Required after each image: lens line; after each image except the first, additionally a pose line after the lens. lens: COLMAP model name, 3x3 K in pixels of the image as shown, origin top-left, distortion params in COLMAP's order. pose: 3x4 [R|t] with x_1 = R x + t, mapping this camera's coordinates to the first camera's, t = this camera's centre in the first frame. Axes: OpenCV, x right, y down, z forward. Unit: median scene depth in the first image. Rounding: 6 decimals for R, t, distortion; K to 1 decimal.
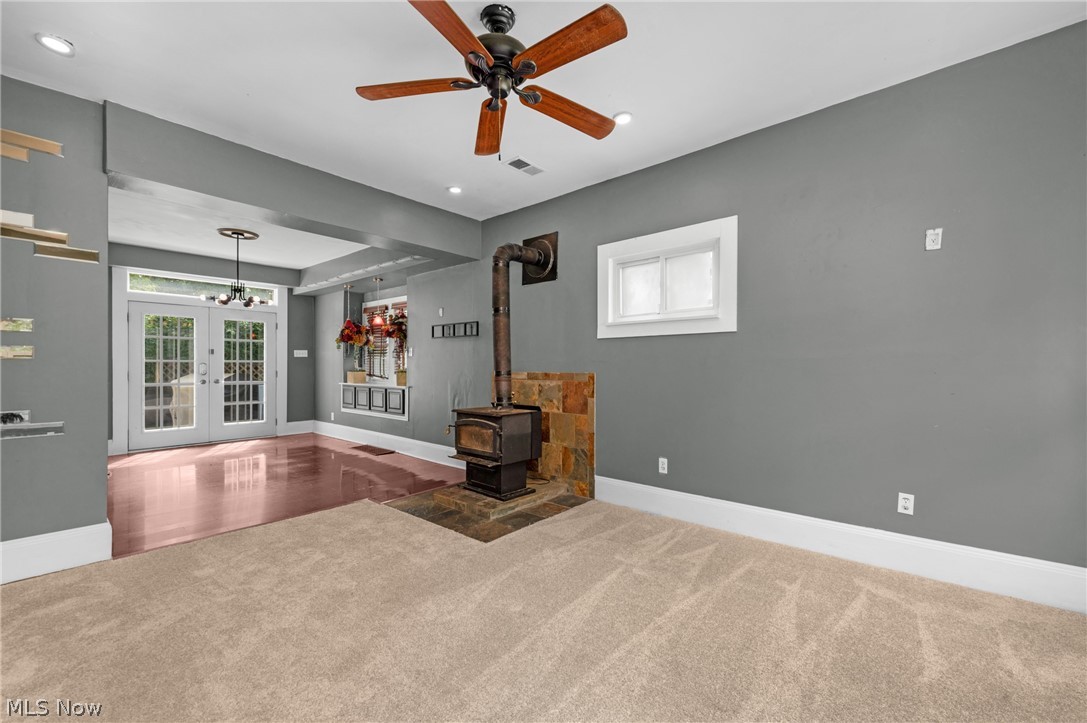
lens RADIAL K [[435.7, 0, 573.3], [0, 435.7, 366.5], [0, 0, 1]] dist [0.010860, -0.001909]
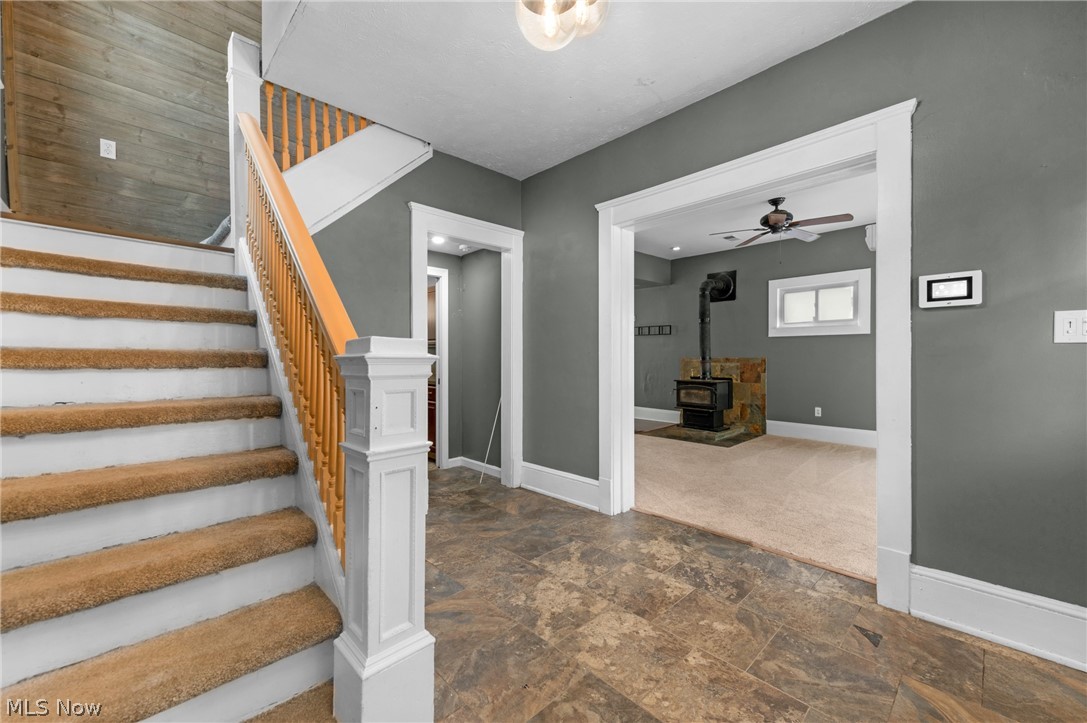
lens RADIAL K [[435.7, 0, 550.3], [0, 435.7, 358.1], [0, 0, 1]] dist [0.010860, -0.001909]
pose [[0.992458, -0.003721, -0.122531, -0.549007], [0.005071, 0.999930, 0.010707, -0.005540], [0.122482, -0.011248, 0.992407, -0.724554]]
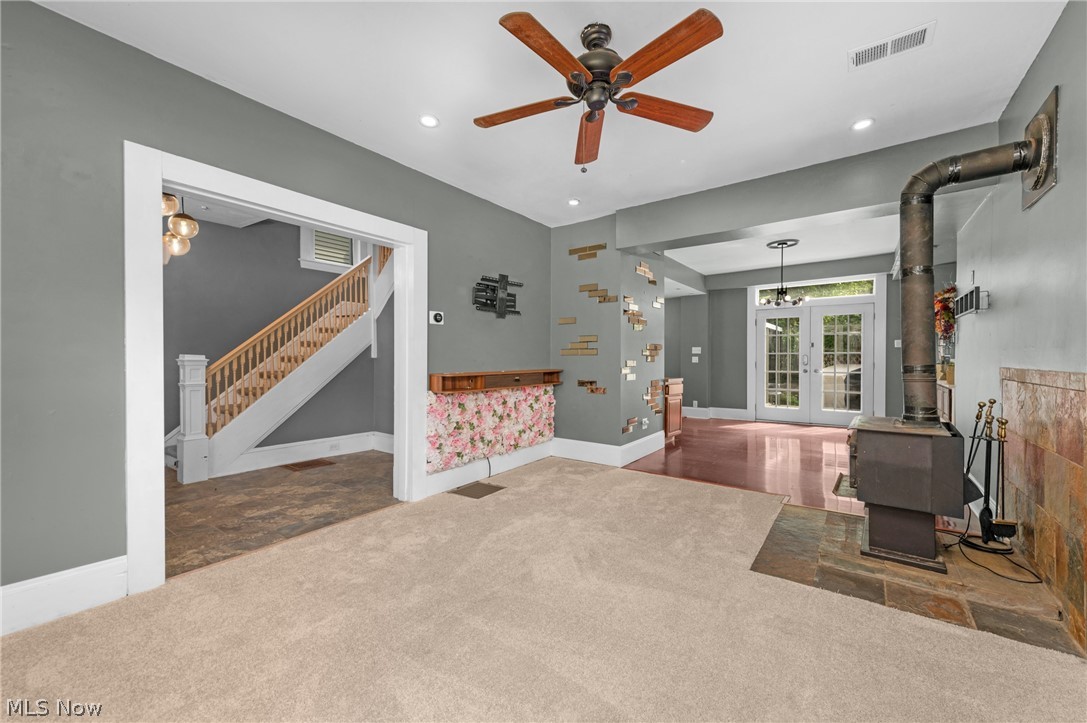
lens RADIAL K [[435.7, 0, 552.1], [0, 435.7, 356.3], [0, 0, 1]] dist [0.010860, -0.001909]
pose [[0.050359, -0.002973, -0.998727, 0.461610], [0.001569, 0.999995, -0.002898, -0.002834], [0.998730, -0.001421, 0.050364, 0.430551]]
